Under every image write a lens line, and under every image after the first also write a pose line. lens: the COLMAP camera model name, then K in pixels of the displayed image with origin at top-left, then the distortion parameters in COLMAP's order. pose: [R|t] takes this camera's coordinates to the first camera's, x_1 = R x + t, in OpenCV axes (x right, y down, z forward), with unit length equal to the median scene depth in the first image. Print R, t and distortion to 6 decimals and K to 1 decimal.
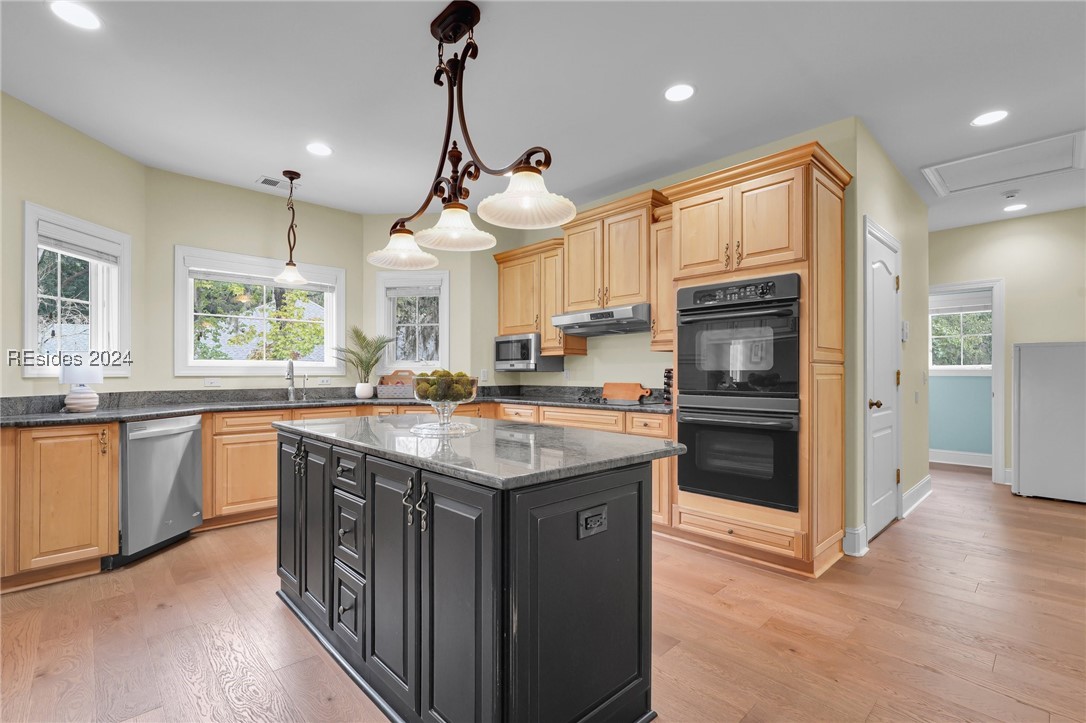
lens RADIAL K [[492.4, 0, 539.8], [0, 492.4, 372.6], [0, 0, 1]] dist [-0.002285, -0.000146]
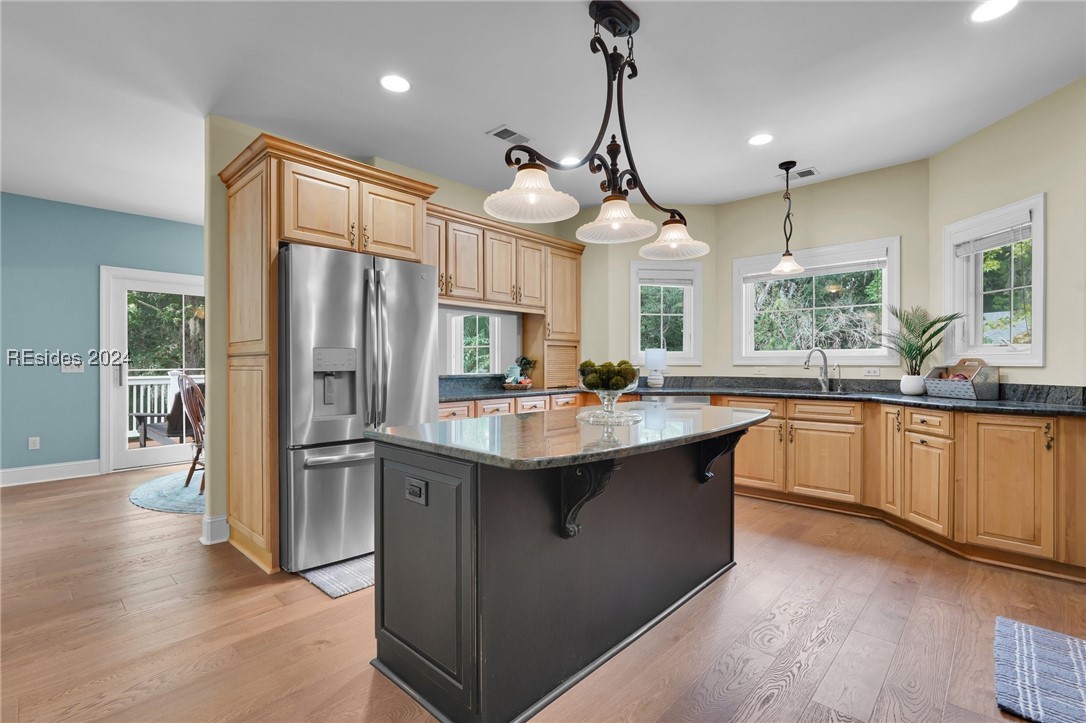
lens RADIAL K [[490.7, 0, 545.9], [0, 490.7, 362.1], [0, 0, 1]] dist [-0.002978, -0.000096]
pose [[0.069653, -0.001368, -0.997570, 0.459296], [0.001259, 0.999998, -0.001283, 0.000287], [0.997571, -0.001166, 0.069654, 0.437779]]
